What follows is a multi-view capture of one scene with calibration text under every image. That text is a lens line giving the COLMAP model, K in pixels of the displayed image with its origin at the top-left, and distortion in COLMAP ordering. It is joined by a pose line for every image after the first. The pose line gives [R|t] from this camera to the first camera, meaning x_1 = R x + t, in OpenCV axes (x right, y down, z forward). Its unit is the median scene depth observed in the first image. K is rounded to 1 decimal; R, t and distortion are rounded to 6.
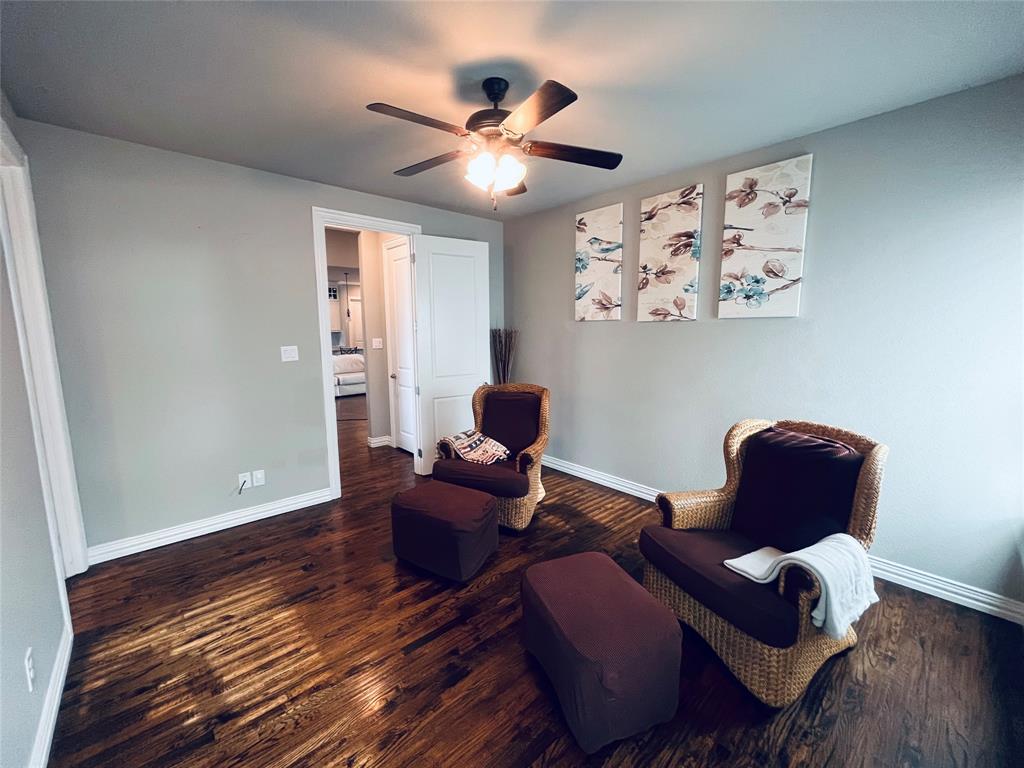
lens RADIAL K [[413.9, 0, 507.5], [0, 413.9, 382.1], [0, 0, 1]] dist [-0.005320, 0.000133]
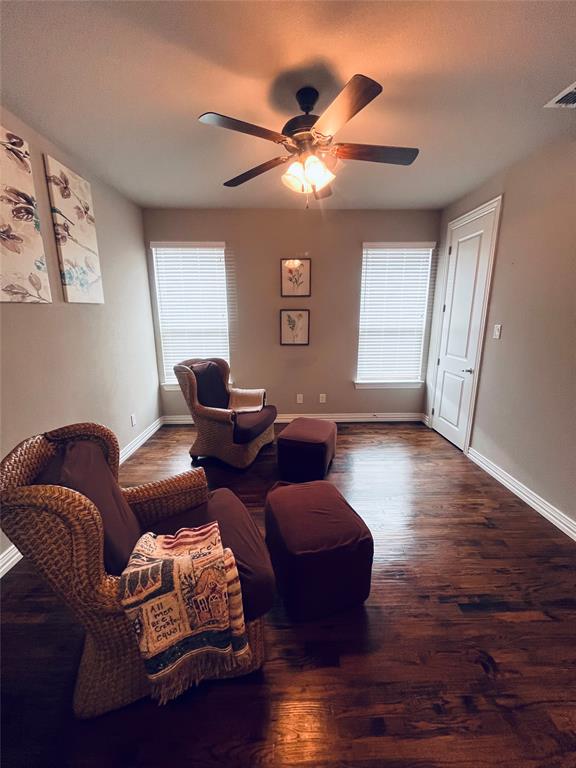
lens RADIAL K [[310.5, 0, 286.0], [0, 310.5, 385.1], [0, 0, 1]] dist [-0.005320, 0.000133]
pose [[-0.759187, -0.141666, 0.635268, -0.427686], [0.091993, 0.942873, 0.320201, -0.156339], [-0.644339, 0.301533, -0.702784, 1.254272]]
